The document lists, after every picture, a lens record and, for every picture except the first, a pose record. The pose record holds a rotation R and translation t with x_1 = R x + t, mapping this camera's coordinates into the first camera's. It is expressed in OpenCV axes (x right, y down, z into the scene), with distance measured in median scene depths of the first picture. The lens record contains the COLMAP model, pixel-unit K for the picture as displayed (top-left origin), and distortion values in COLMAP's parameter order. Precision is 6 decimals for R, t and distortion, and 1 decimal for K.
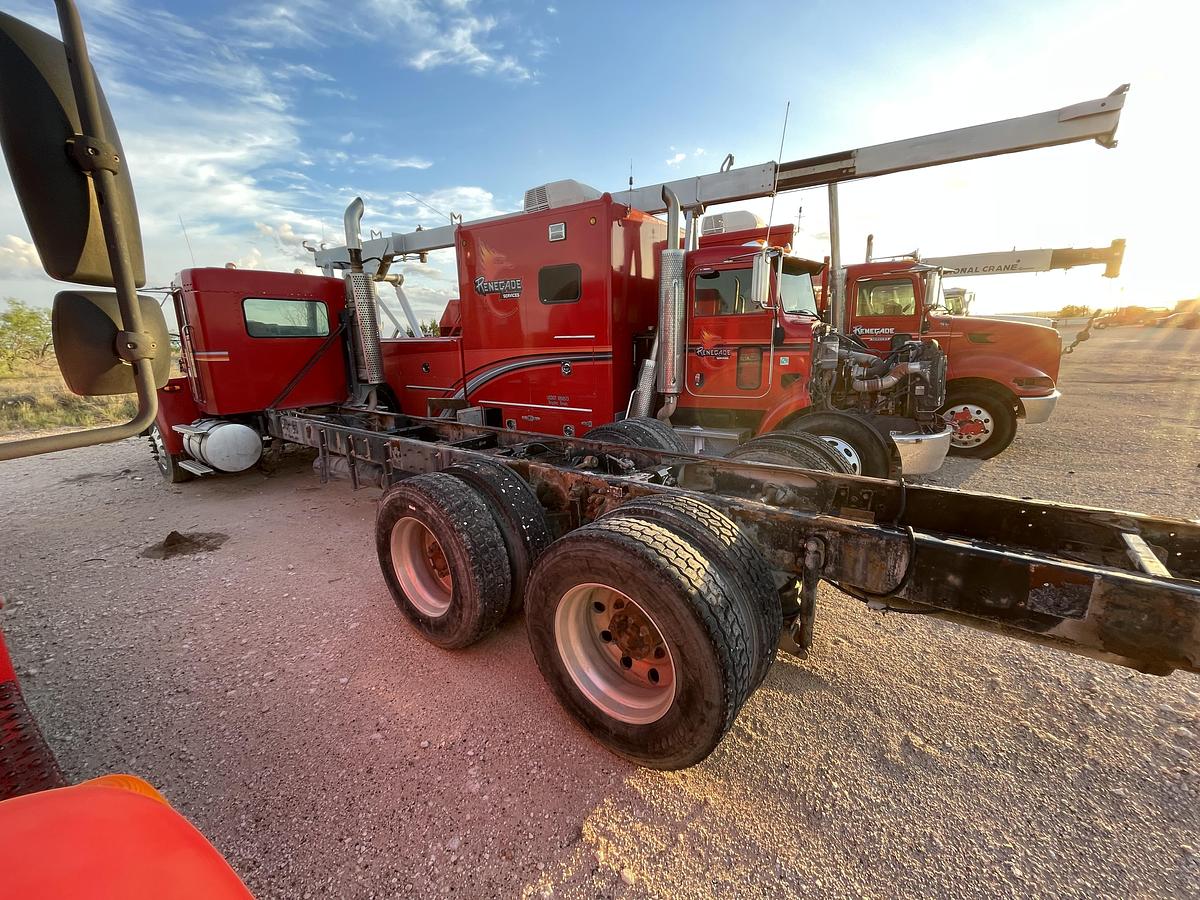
lens RADIAL K [[477.0, 0, 597.0], [0, 477.0, 447.1], [0, 0, 1]] dist [-0.005879, 0.000208]
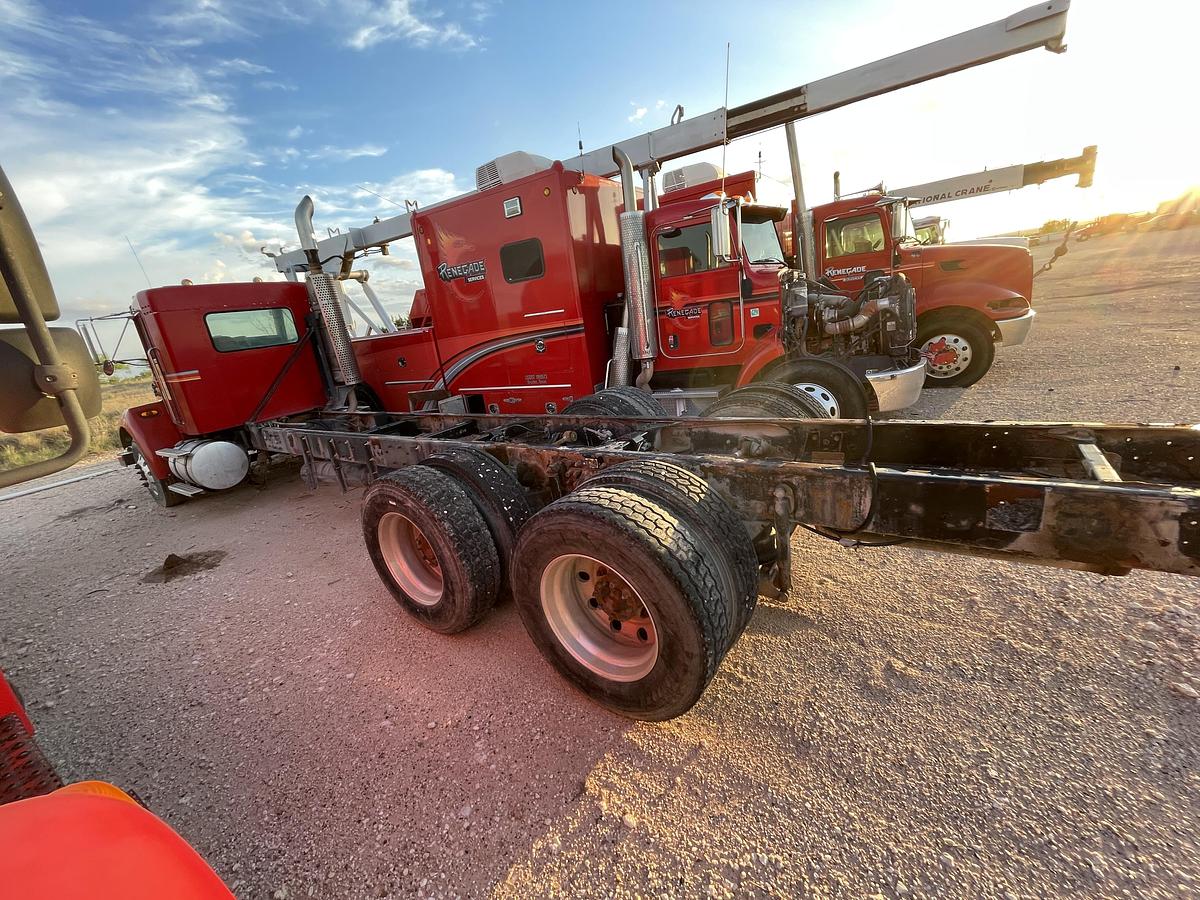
lens RADIAL K [[477.0, 0, 597.0], [0, 477.0, 447.1], [0, 0, 1]] dist [-0.005879, 0.000208]
pose [[0.992788, -0.119843, 0.002959, 0.022311], [0.119491, 0.991256, 0.055980, 0.001862], [-0.009642, -0.055223, 0.998427, -0.003622]]
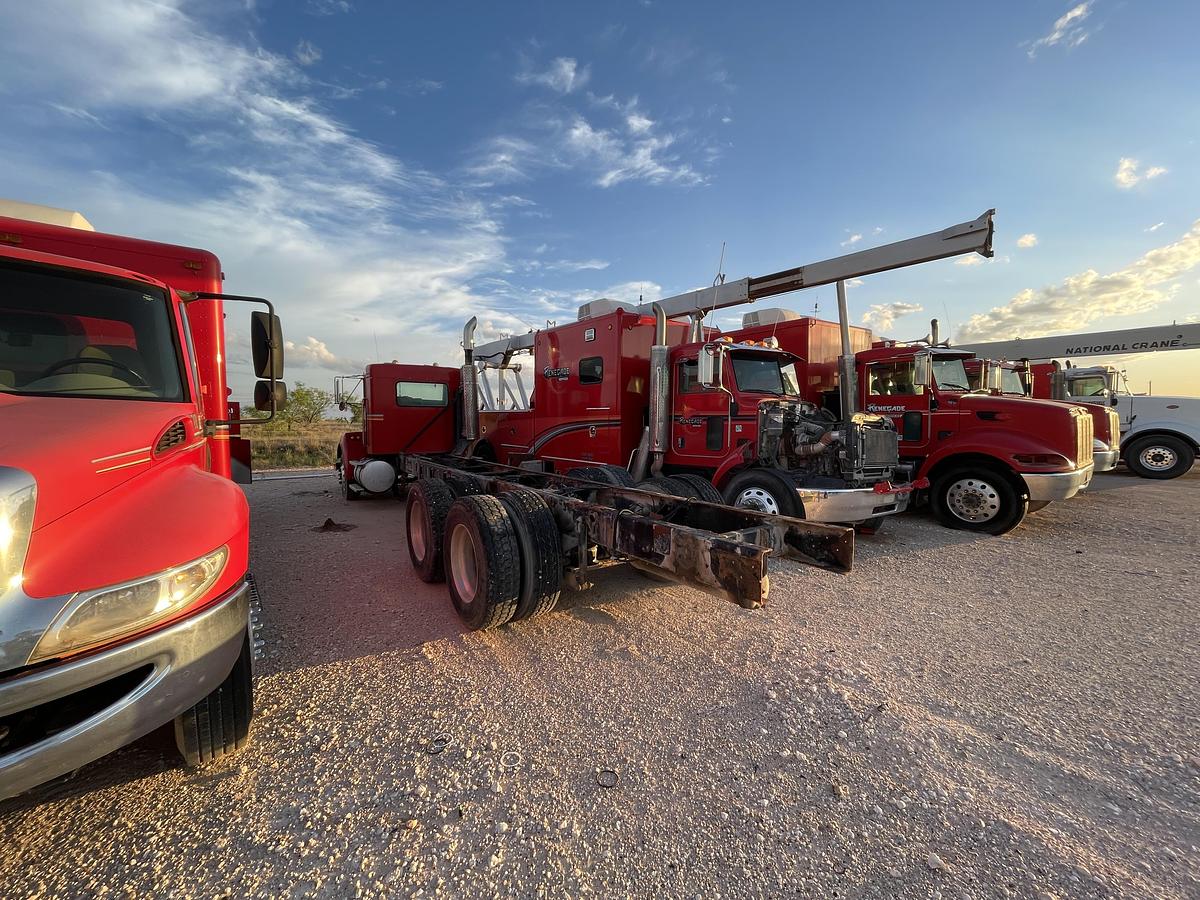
lens RADIAL K [[486.3, 0, 605.7], [0, 486.3, 469.4], [0, 0, 1]] dist [-0.003512, -0.000058]
pose [[0.950010, 0.051192, -0.307995, 0.349694], [-0.088668, 0.990087, -0.108933, 0.073756], [0.299365, 0.130797, 0.945131, -0.231910]]
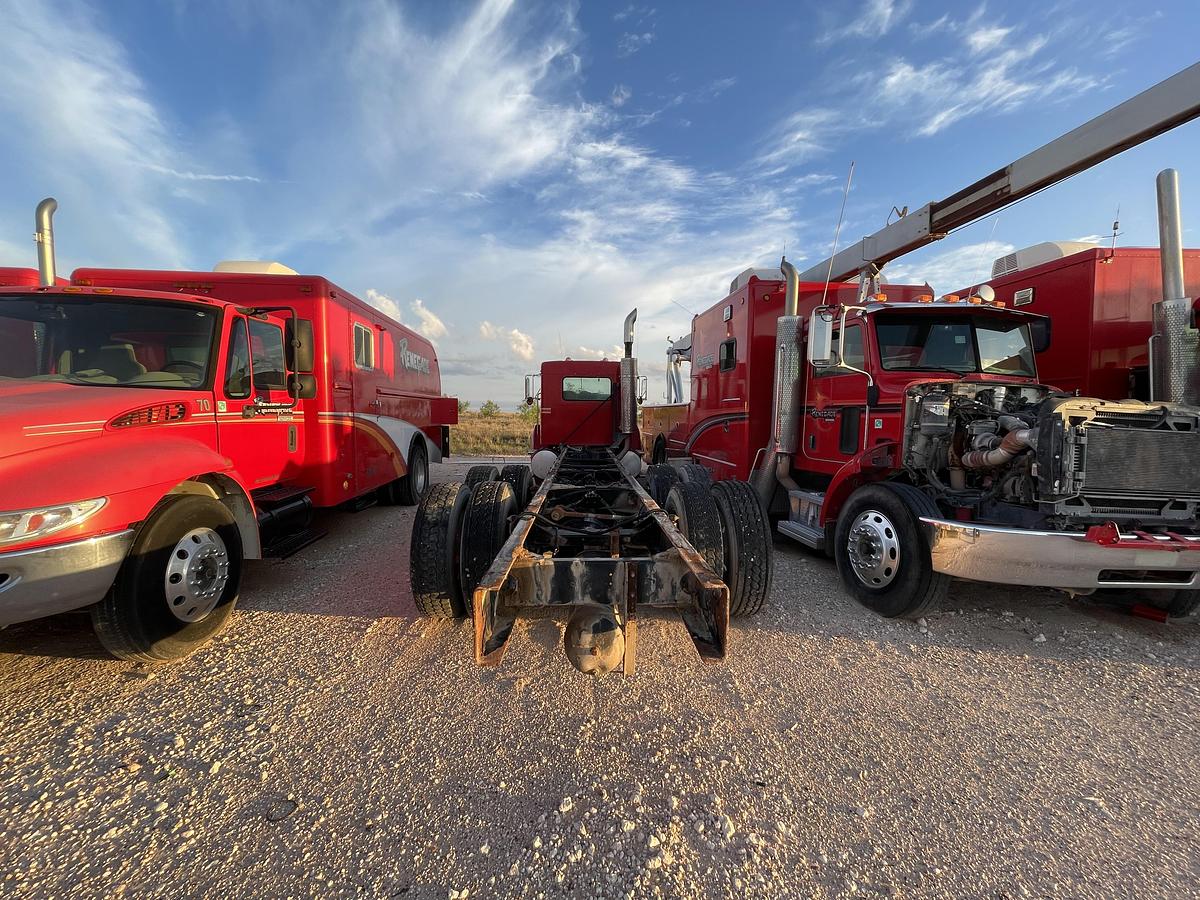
lens RADIAL K [[488.1, 0, 599.6], [0, 488.1, 477.1], [0, 0, 1]] dist [-0.004522, 0.000348]
pose [[0.624883, 0.119519, -0.771516, 0.587443], [-0.196582, 0.980460, -0.007332, 0.015617], [0.755564, 0.156248, 0.636168, 0.051360]]
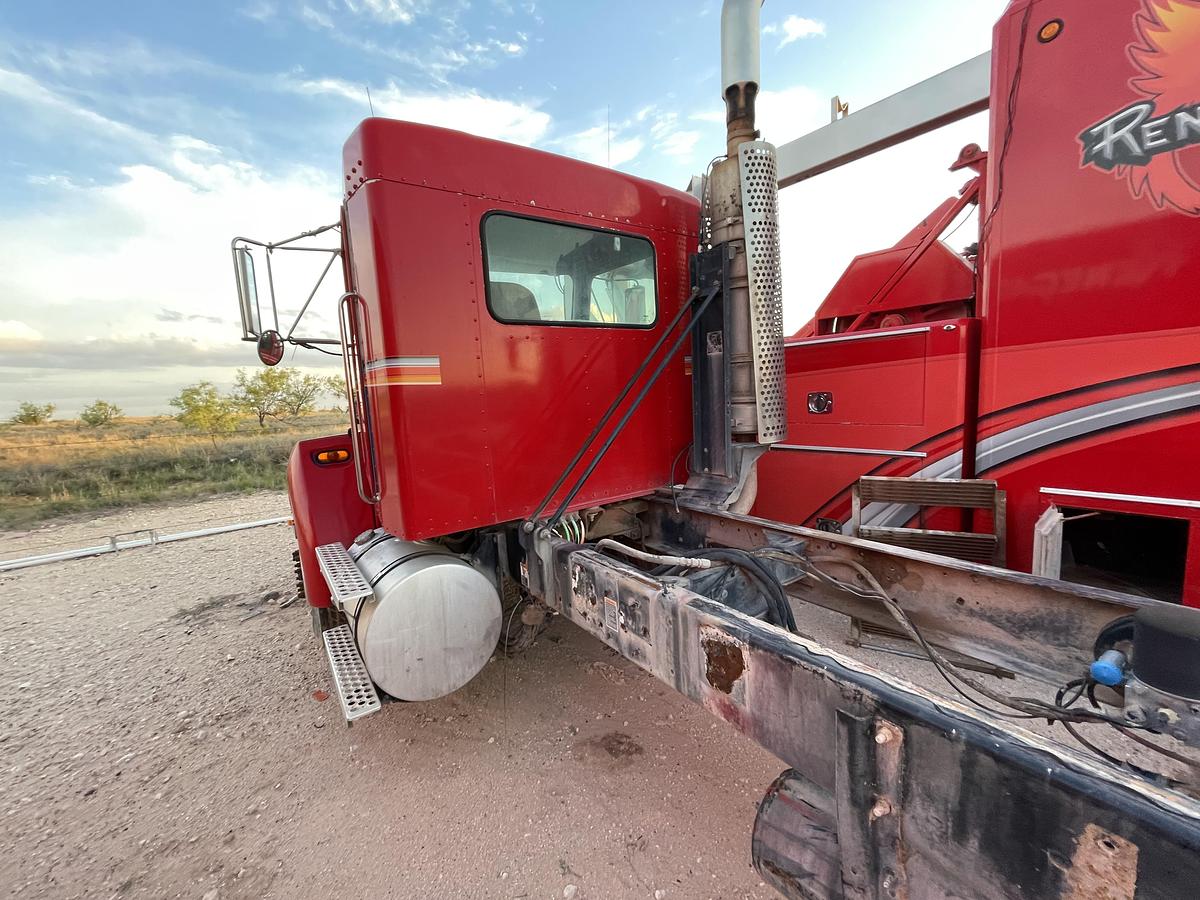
lens RADIAL K [[481.7, 0, 594.8], [0, 481.7, 446.7], [0, 0, 1]] dist [-0.003173, -0.000379]
pose [[0.950621, -0.004341, -0.310323, -0.468866], [-0.027324, 0.994849, -0.097621, -0.088834], [0.309149, 0.101280, 0.945605, 0.592359]]
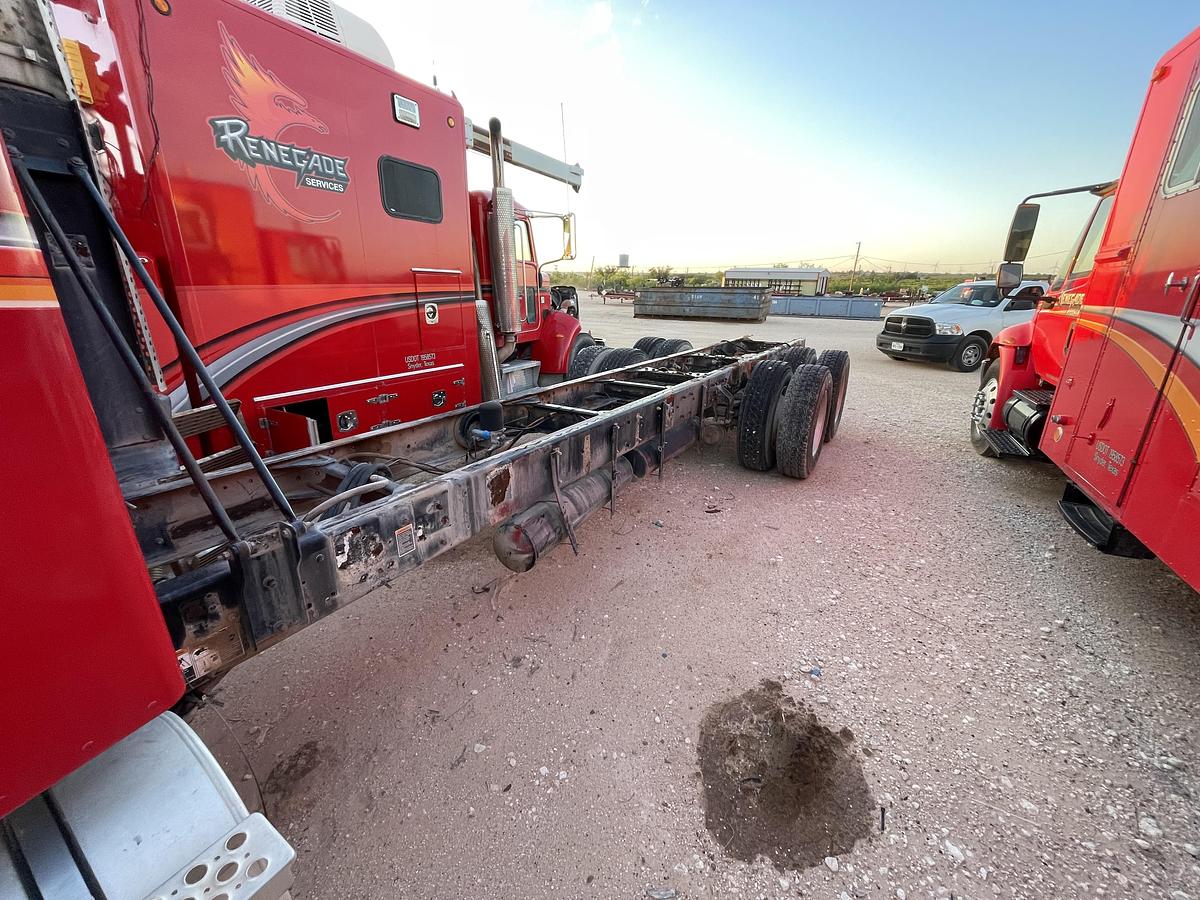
lens RADIAL K [[477.0, 0, 597.0], [0, 477.0, 447.1], [0, 0, 1]] dist [-0.005879, 0.000208]
pose [[-0.079829, -0.293500, 0.952620, -0.761503], [0.216145, 0.927836, 0.303977, -0.128125], [-0.973092, 0.230170, -0.010630, 0.721594]]
